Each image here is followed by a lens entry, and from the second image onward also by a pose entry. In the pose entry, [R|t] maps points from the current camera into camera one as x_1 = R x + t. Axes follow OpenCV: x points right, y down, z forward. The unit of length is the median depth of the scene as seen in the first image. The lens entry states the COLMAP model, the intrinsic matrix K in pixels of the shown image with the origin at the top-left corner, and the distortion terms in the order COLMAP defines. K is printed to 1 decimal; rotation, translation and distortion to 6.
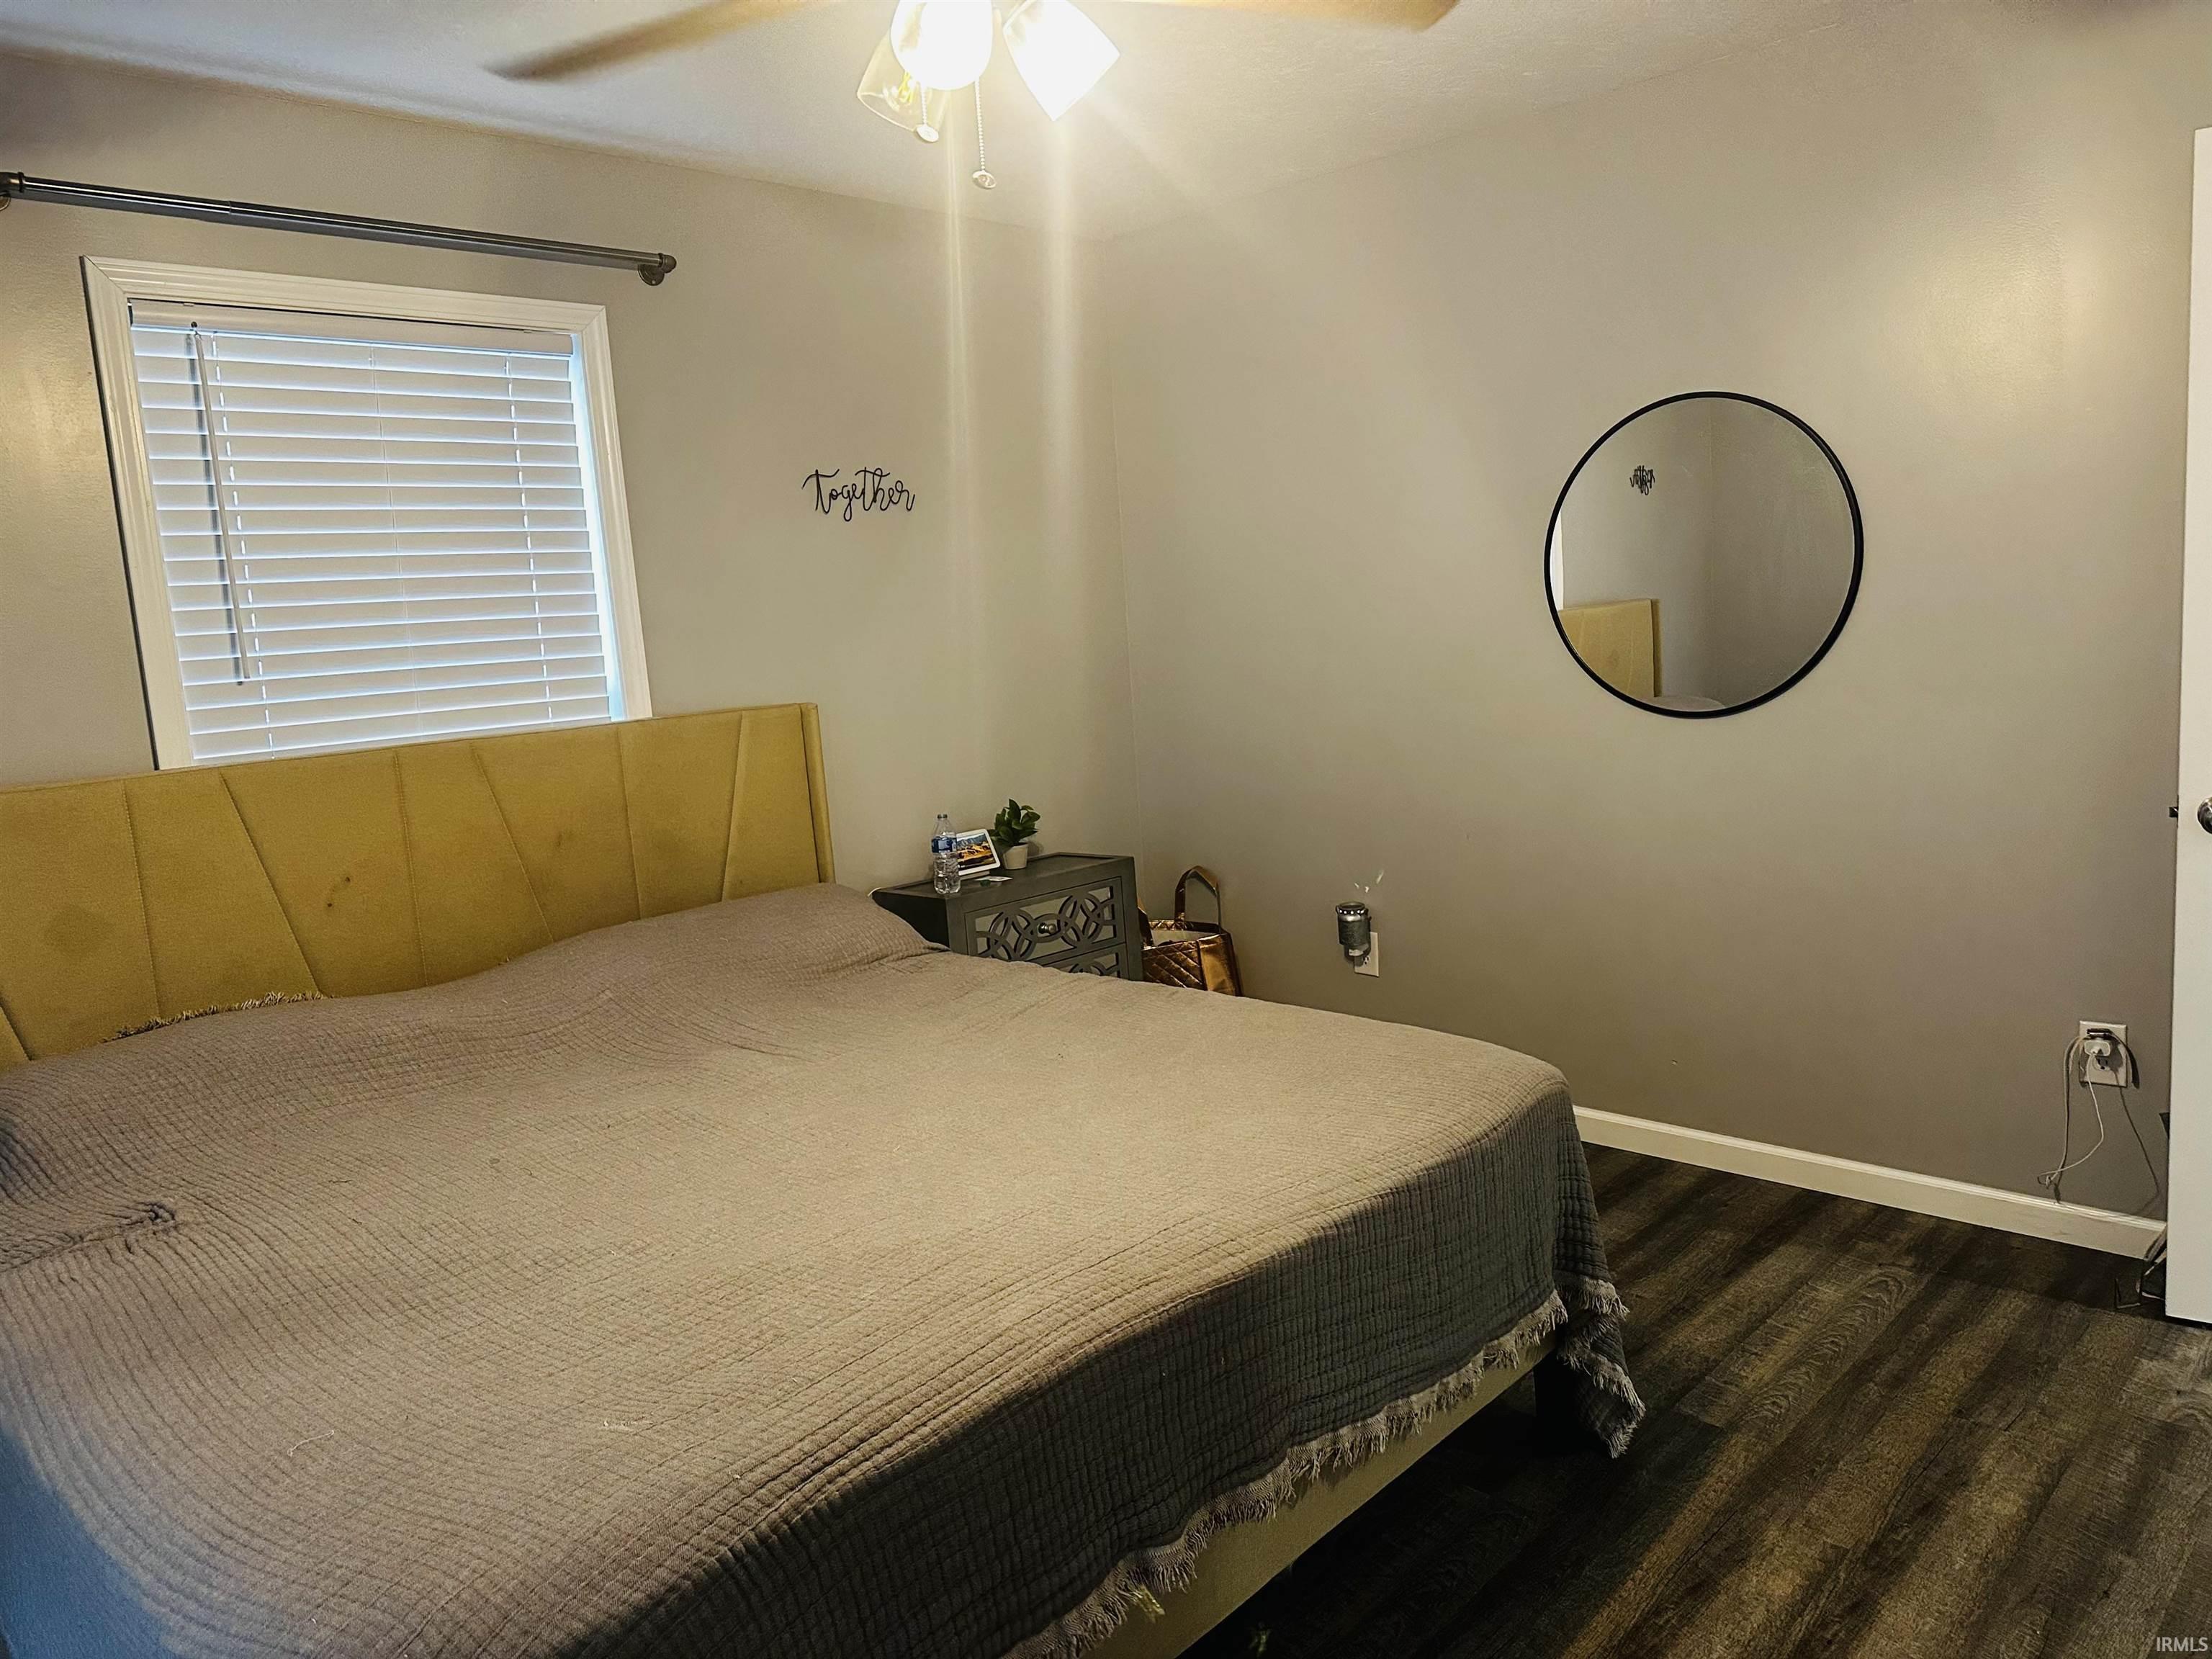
lens RADIAL K [[1577.0, 0, 1116.9], [0, 1577.0, 820.2], [0, 0, 1]] dist [0.082043, -0.083207]
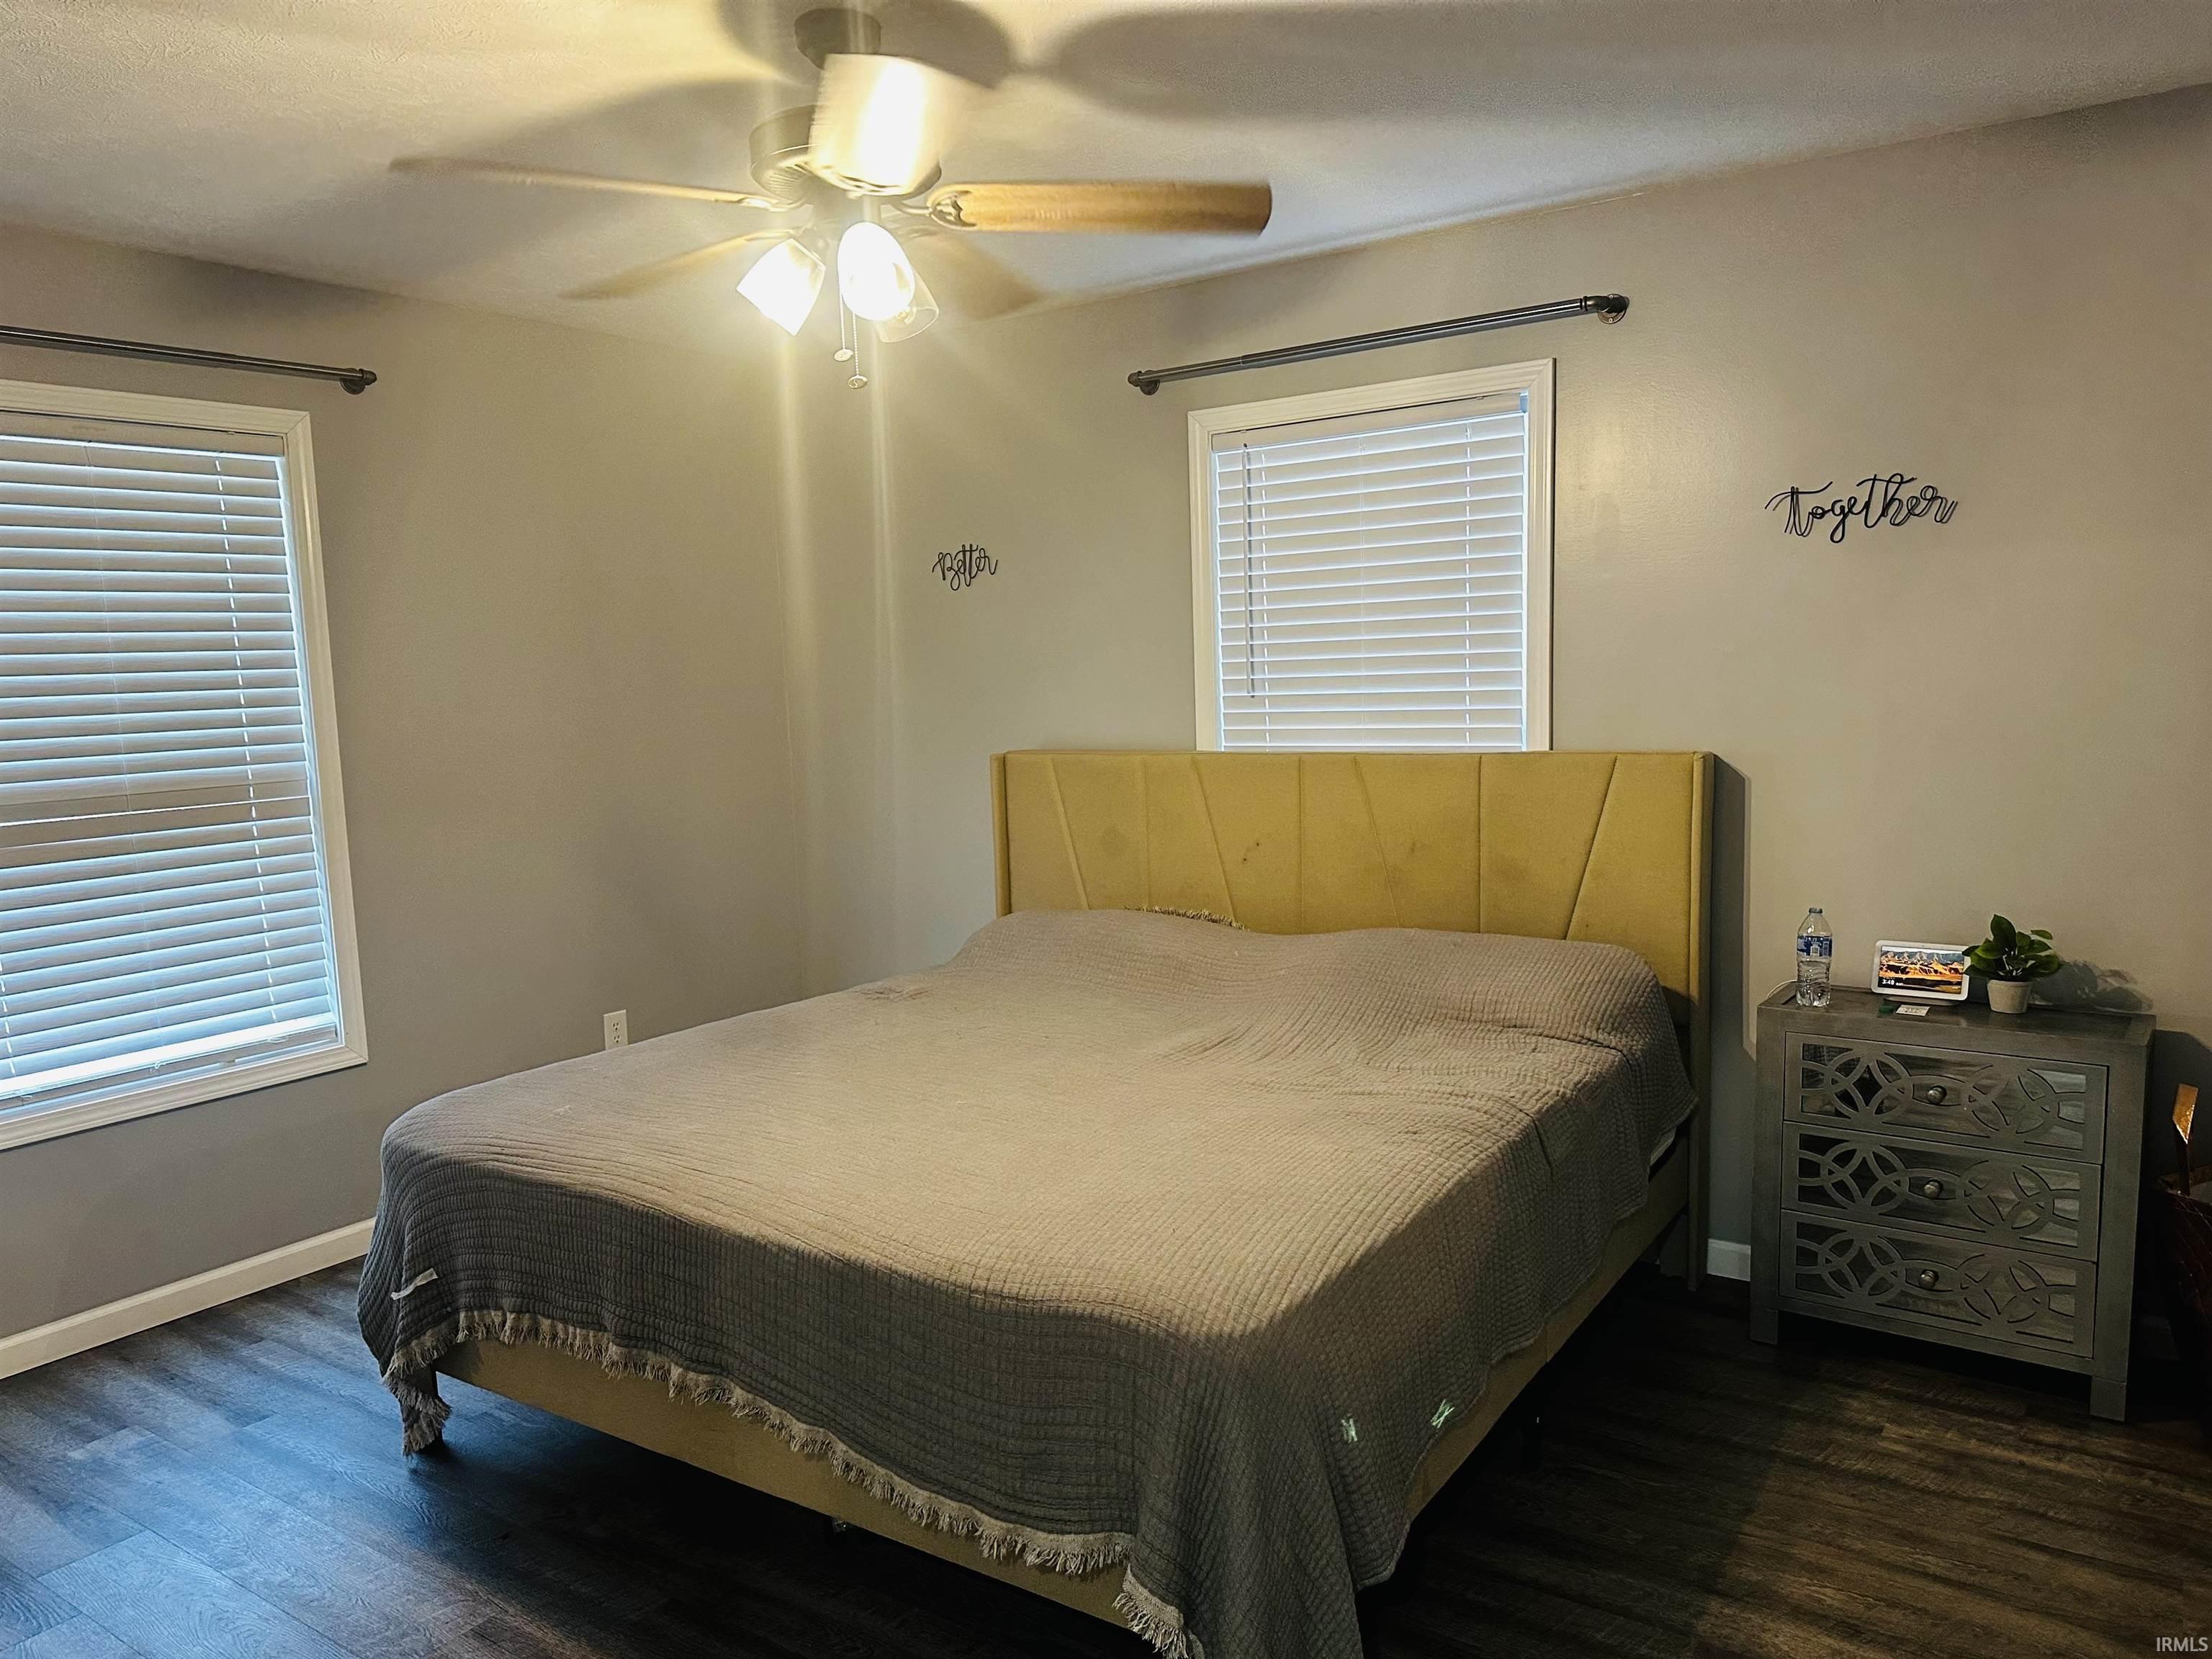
lens RADIAL K [[1577.0, 0, 1111.4], [0, 1577.0, 848.7], [0, 0, 1]] dist [0.082043, -0.083207]
pose [[0.141923, 0.174970, -0.974291, 0.687208], [-0.110746, 0.980882, 0.160021, -0.135813], [0.983663, 0.085188, 0.158586, 0.555575]]
